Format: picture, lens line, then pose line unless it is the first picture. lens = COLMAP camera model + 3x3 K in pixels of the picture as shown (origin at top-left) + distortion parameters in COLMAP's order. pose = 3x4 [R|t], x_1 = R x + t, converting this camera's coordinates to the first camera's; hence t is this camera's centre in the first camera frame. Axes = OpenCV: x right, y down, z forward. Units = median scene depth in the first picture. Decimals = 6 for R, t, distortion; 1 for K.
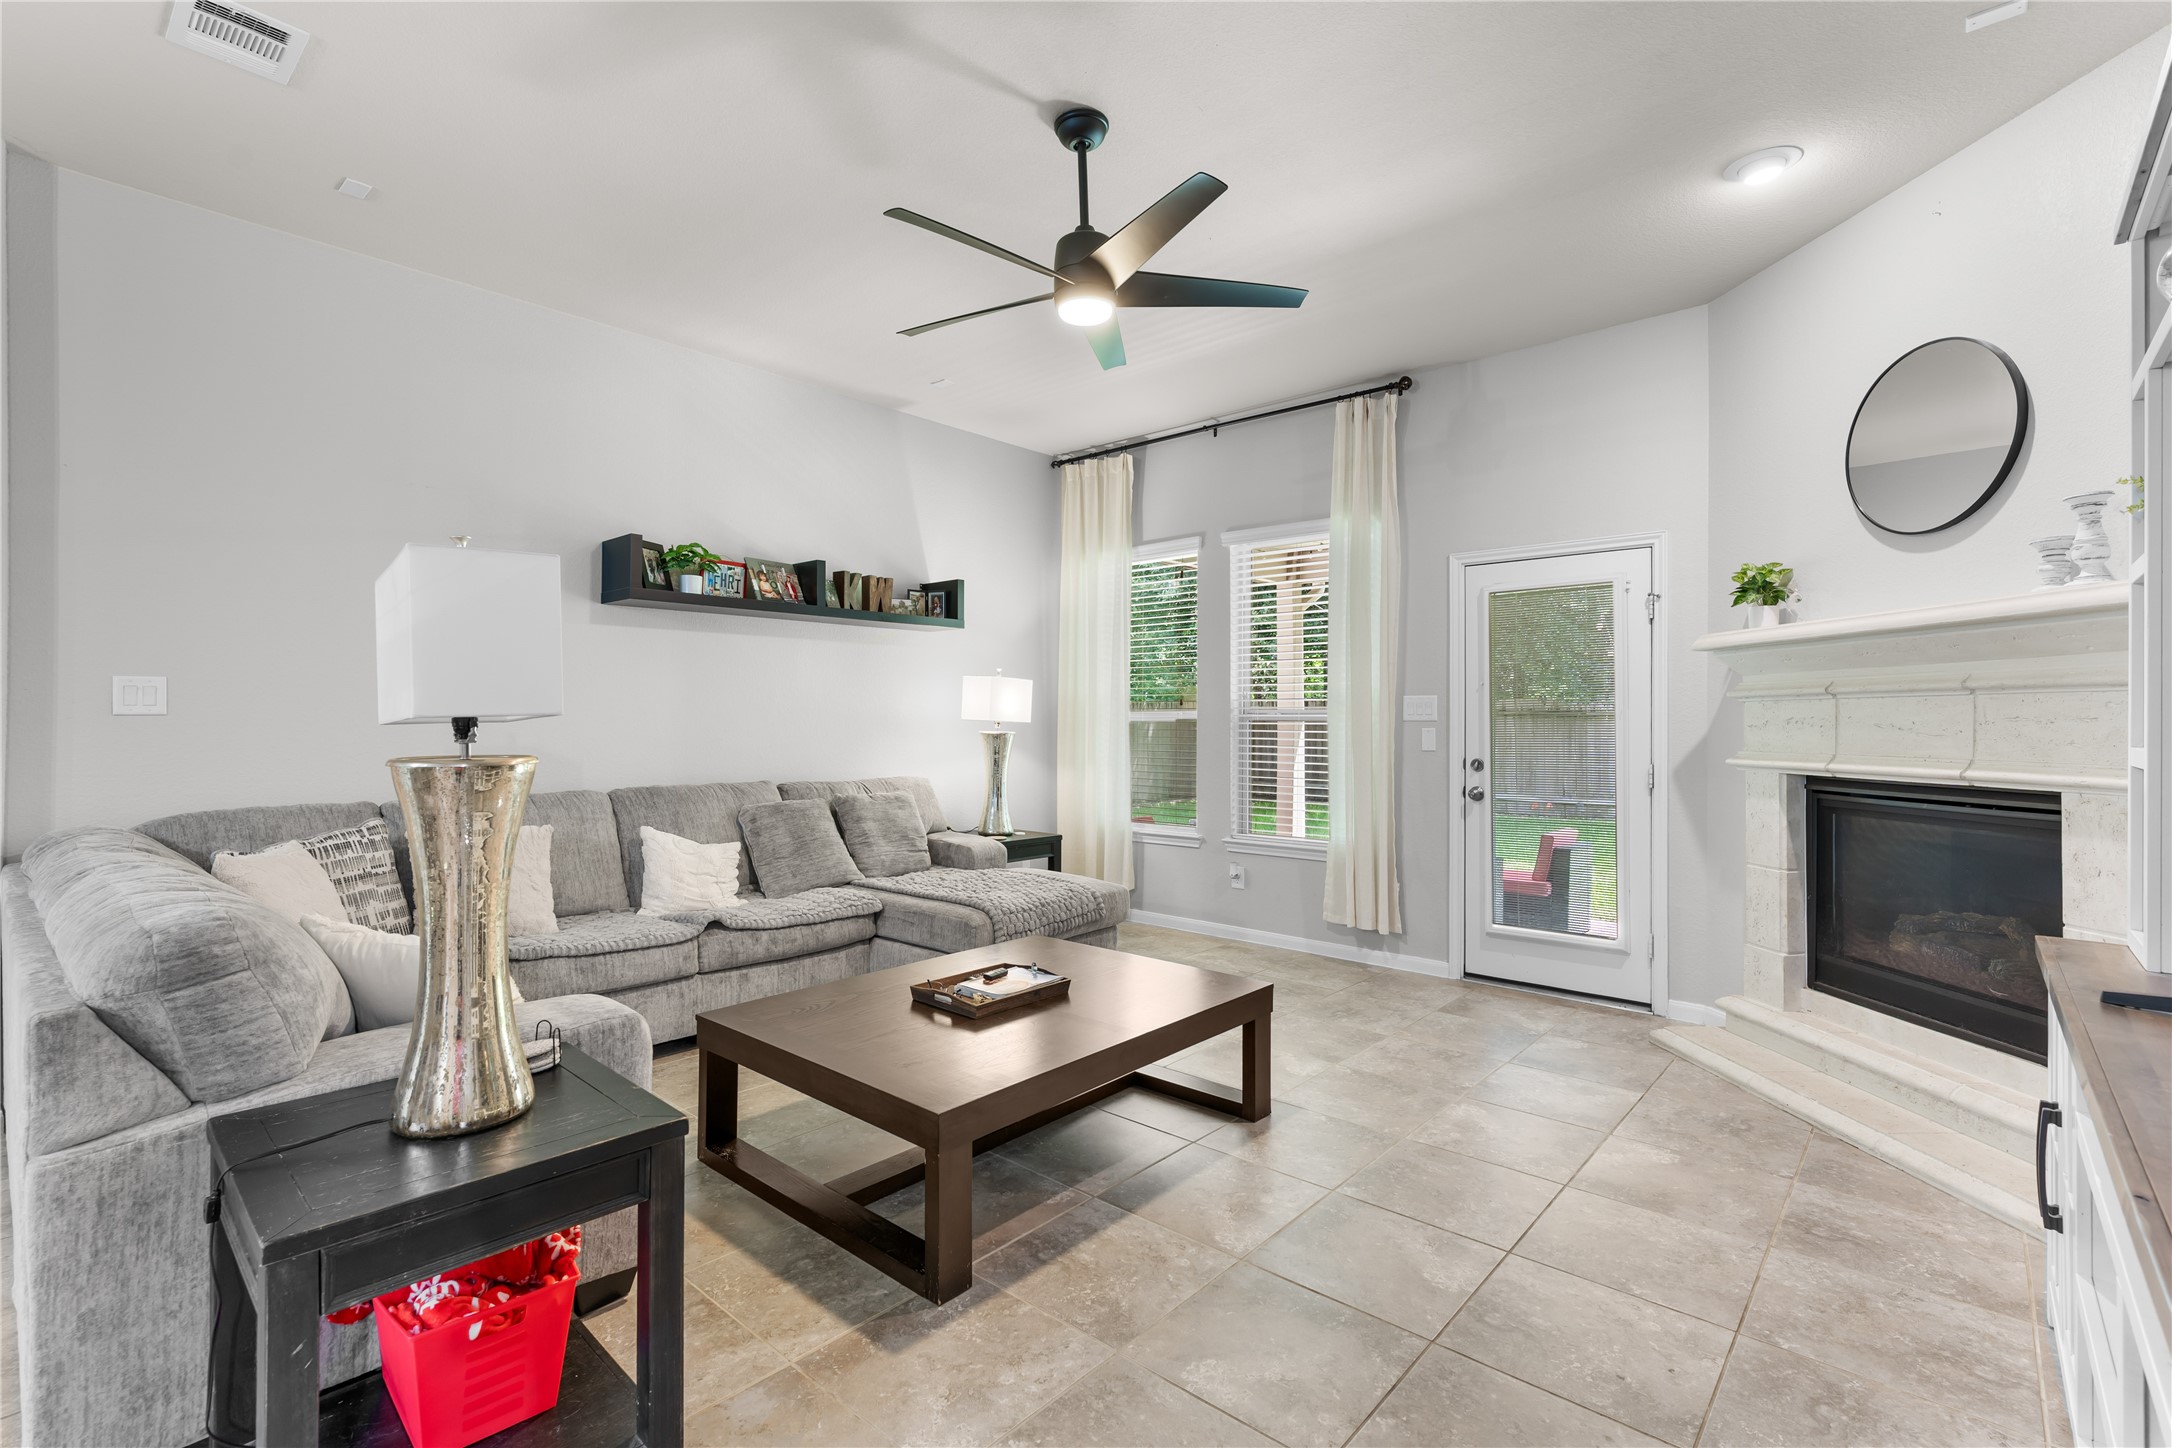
lens RADIAL K [[986.2, 0, 1073.6], [0, 986.2, 717.8], [0, 0, 1]] dist [-0.000374, 0.000137]
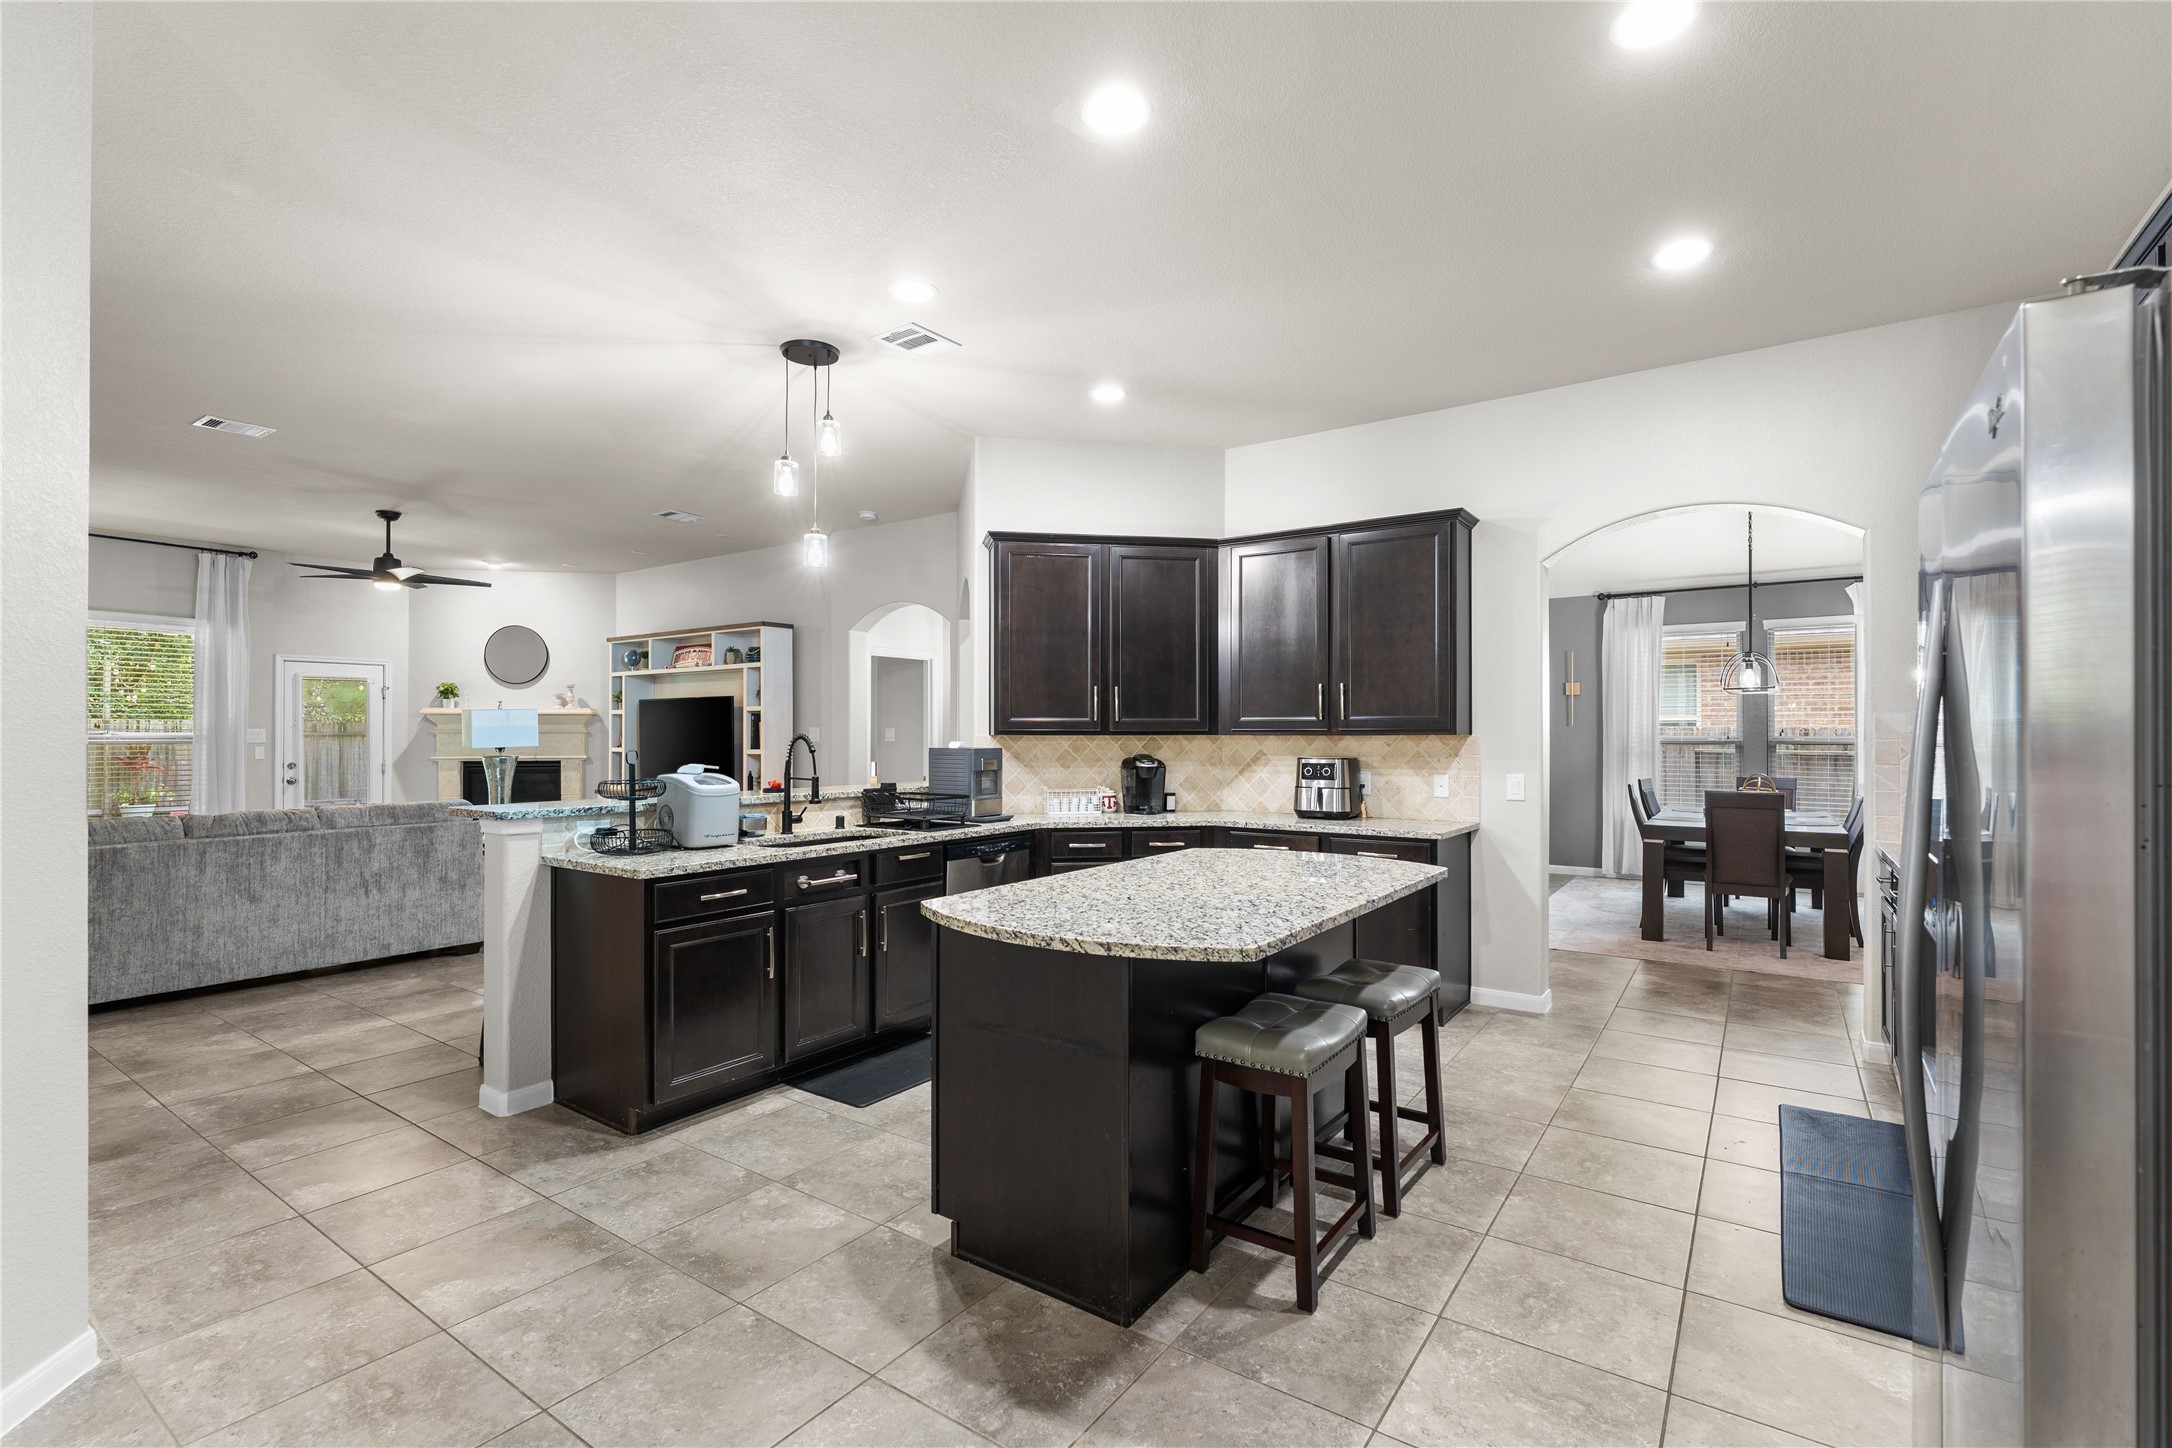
lens RADIAL K [[986.2, 0, 1073.6], [0, 986.2, 717.8], [0, 0, 1]] dist [-0.000374, 0.000137]
pose [[-0.111278, 0.010020, 0.993739, -2.846178], [-0.005209, 0.999930, -0.010666, -0.055876], [-0.993776, -0.006364, -0.111218, -0.500536]]
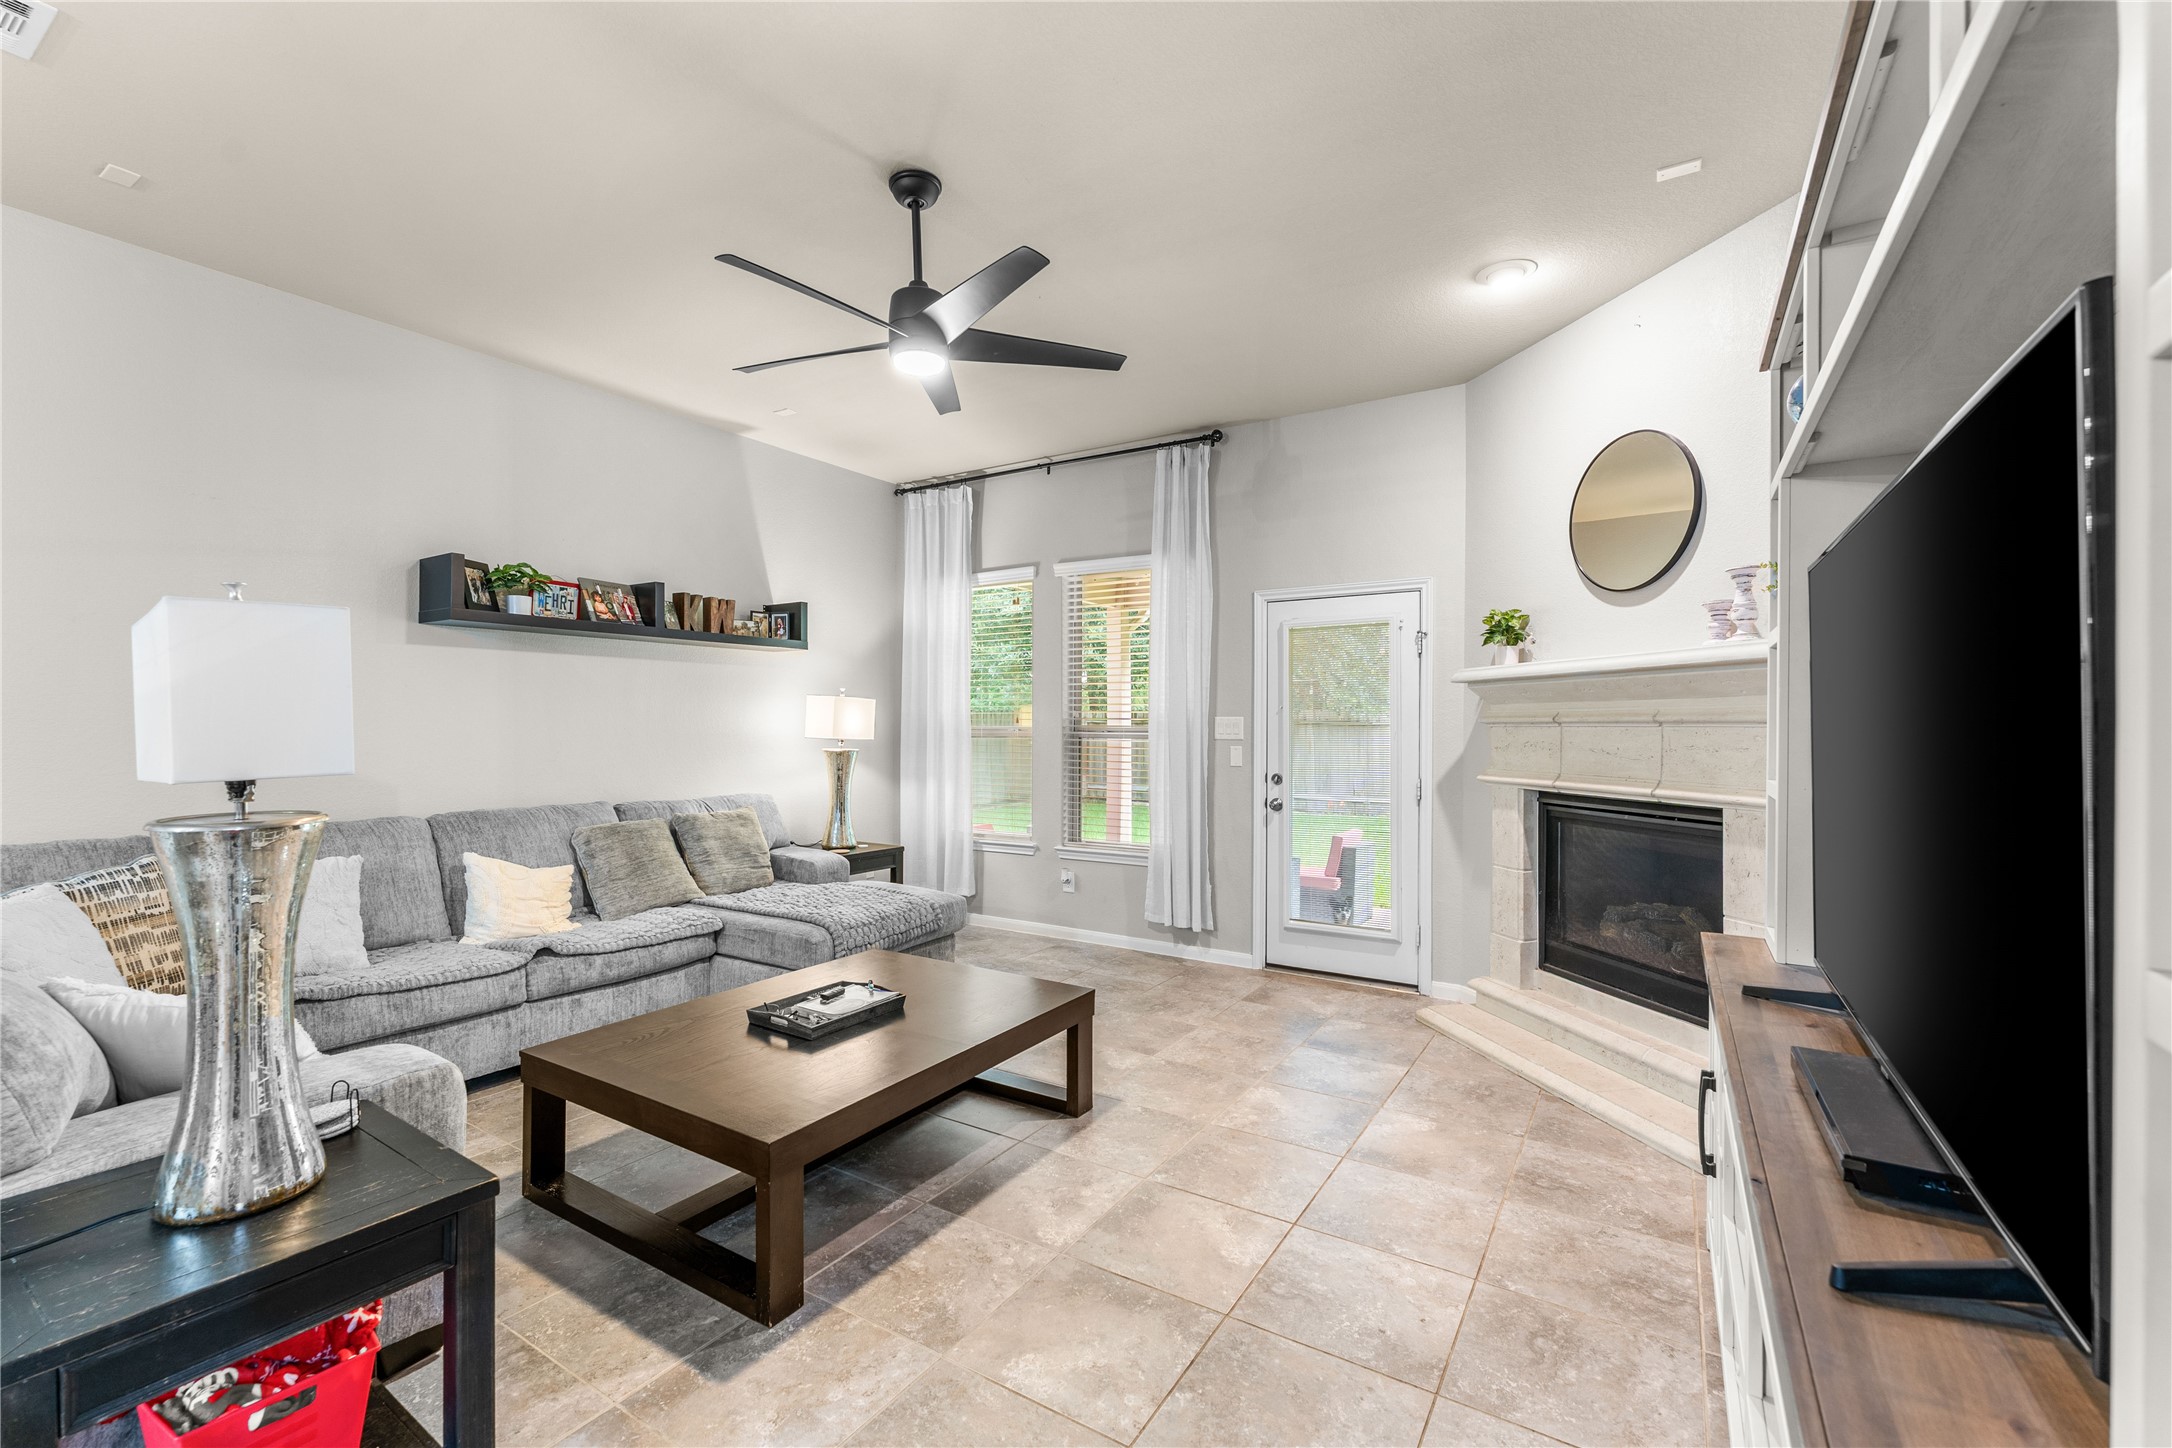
lens RADIAL K [[919.9, 0, 1074.9], [0, 919.9, 727.7], [0, 0, 1]] dist [-0.000945, -0.000736]
pose [[0.986600, 0.000109, 0.163159, 0.016385], [-0.001331, 0.999972, 0.007380, -0.031235], [-0.163154, -0.007498, 0.986572, 0.000941]]
